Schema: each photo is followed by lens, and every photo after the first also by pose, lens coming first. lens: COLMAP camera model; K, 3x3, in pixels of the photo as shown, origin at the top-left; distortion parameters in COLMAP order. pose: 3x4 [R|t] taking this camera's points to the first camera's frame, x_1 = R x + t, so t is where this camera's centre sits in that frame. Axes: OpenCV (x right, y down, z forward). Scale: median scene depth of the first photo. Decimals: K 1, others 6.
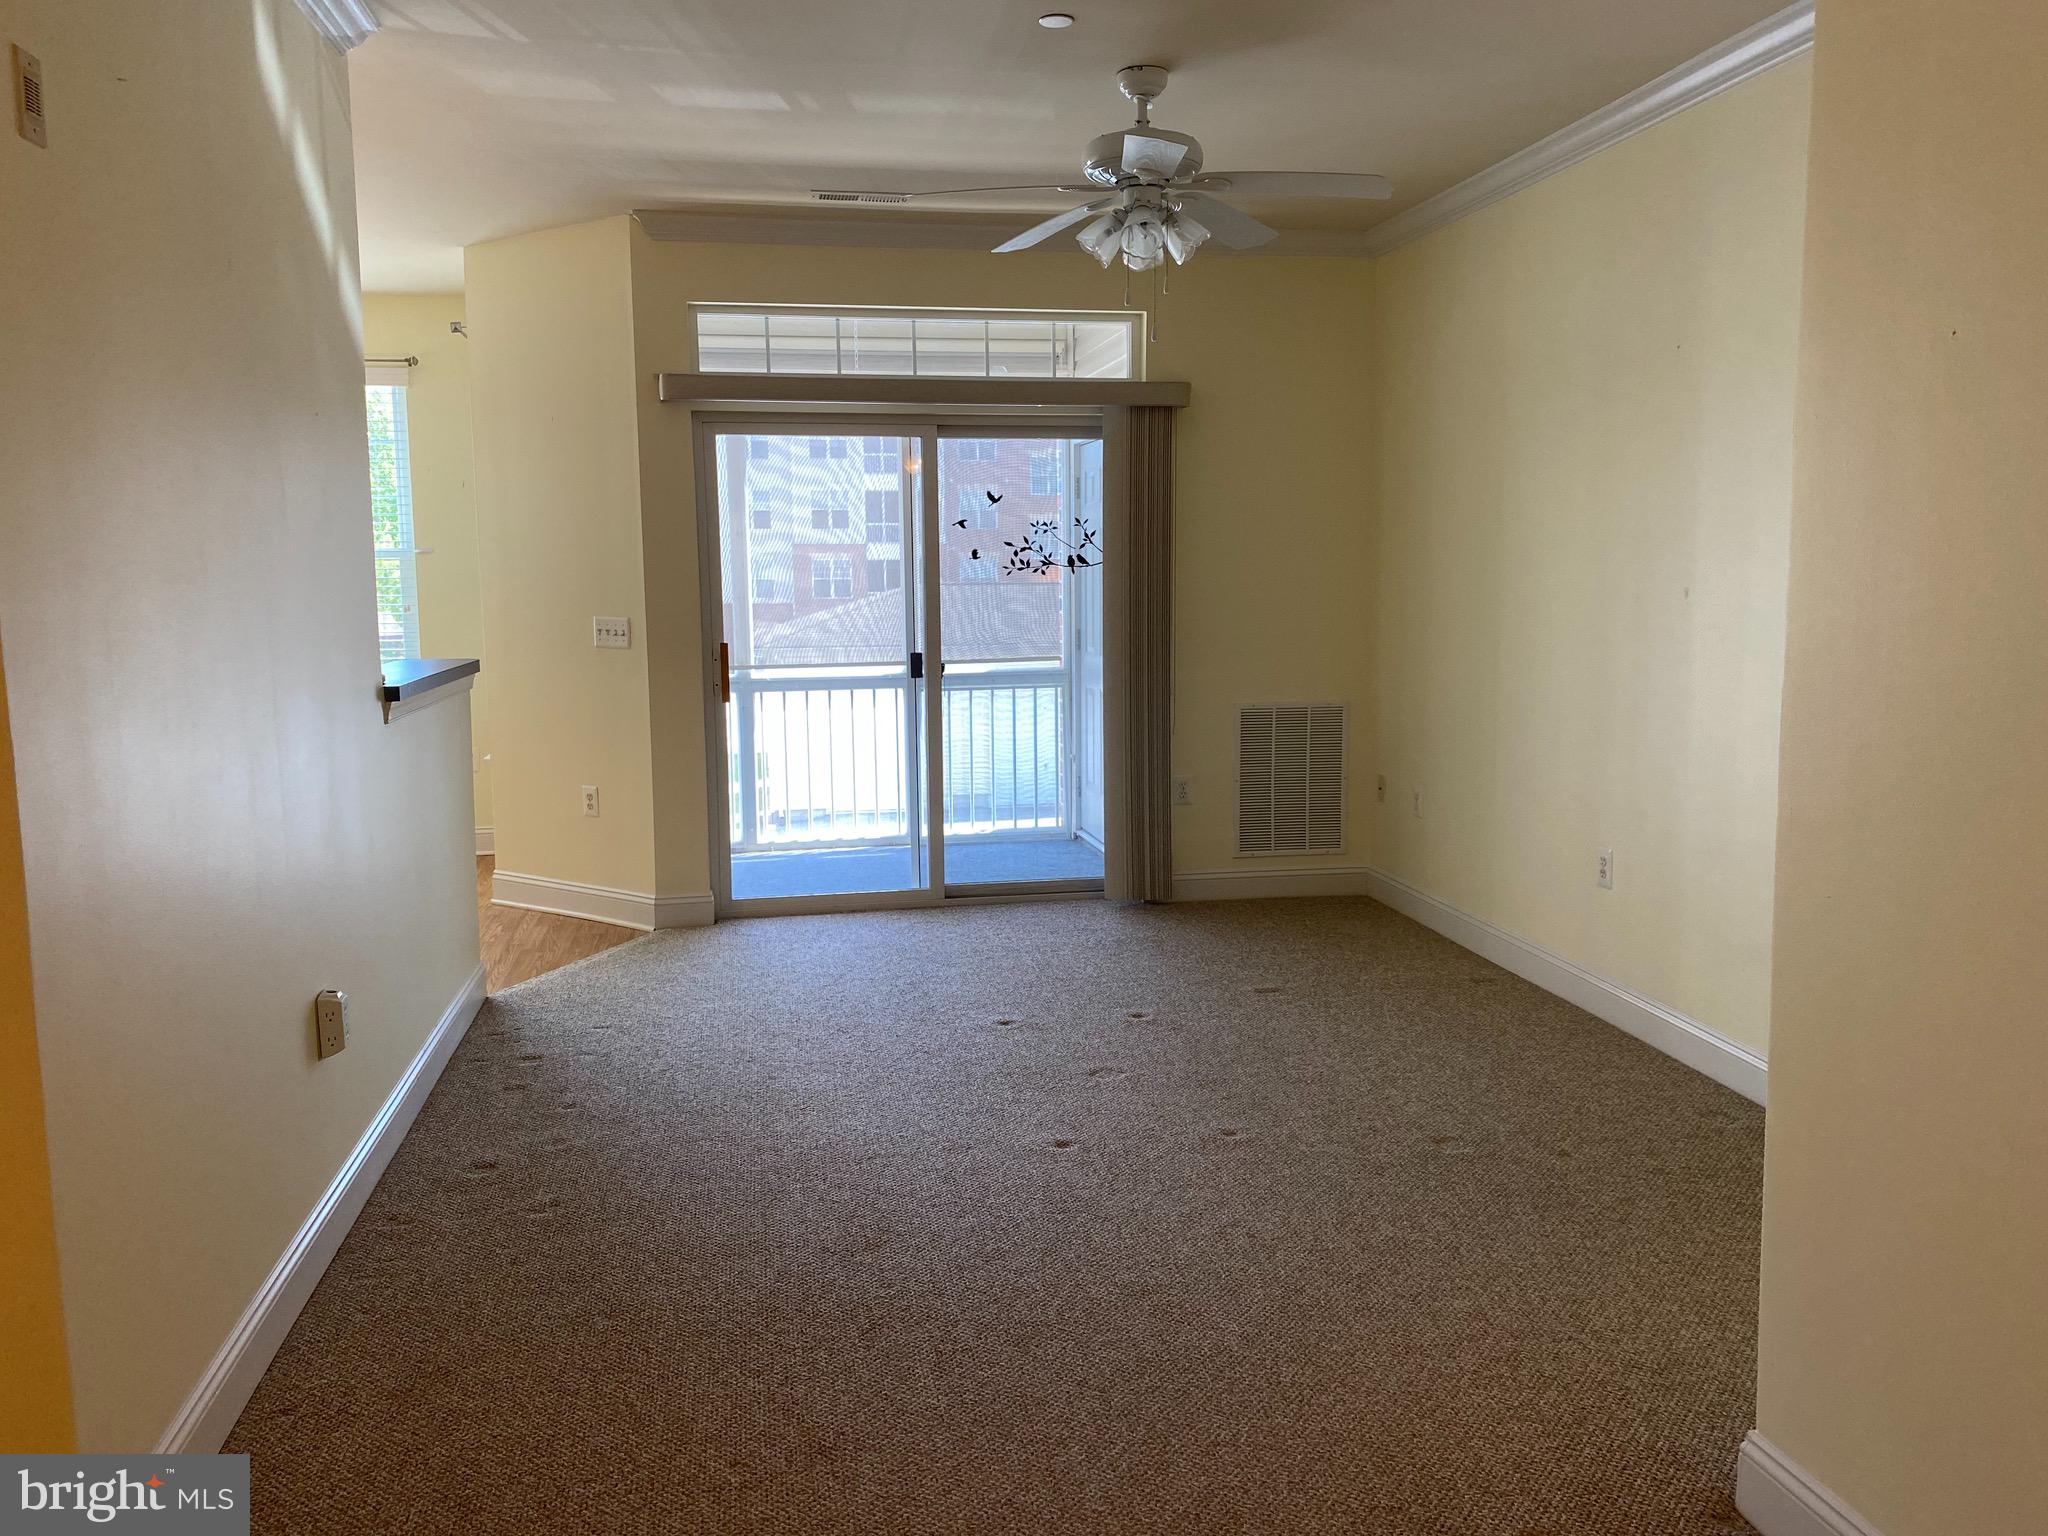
lens RADIAL K [[1551.0, 0, 1020.8], [0, 1551.0, 753.3], [0, 0, 1]] dist [0.141042, -0.236111]
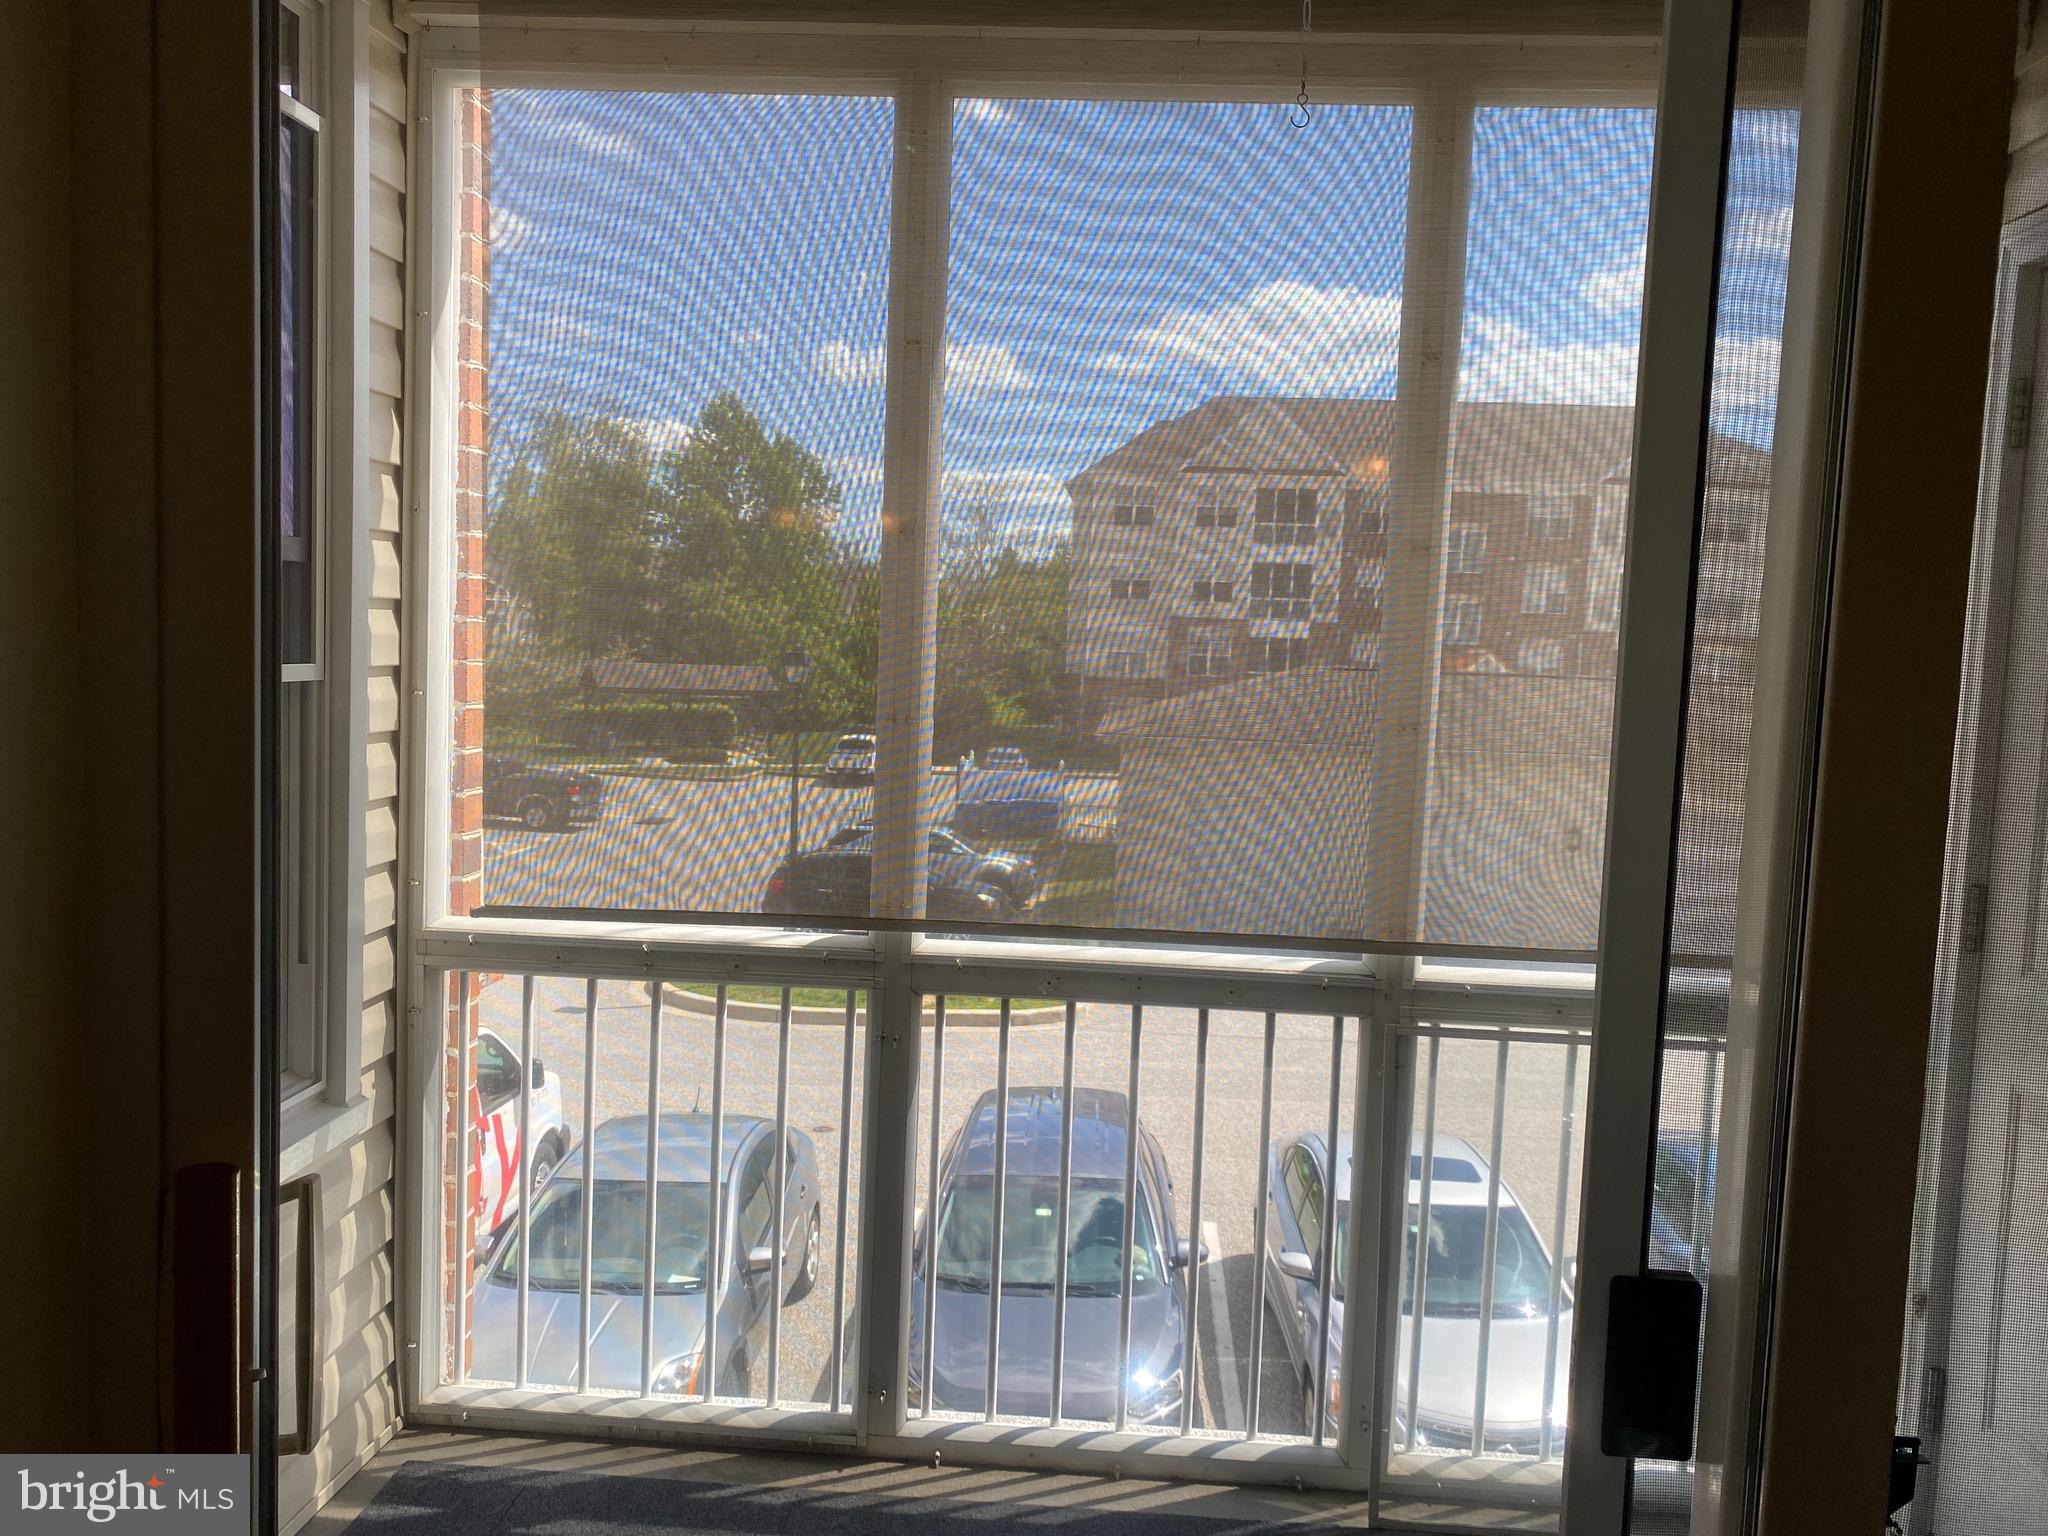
lens RADIAL K [[1551.0, 0, 1020.8], [0, 1551.0, 753.3], [0, 0, 1]] dist [0.141042, -0.236111]
pose [[0.969700, 0.065912, -0.235237, -0.020154], [-0.077304, 0.996224, -0.039530, -0.022387], [0.231743, 0.056517, 0.971134, 0.186492]]
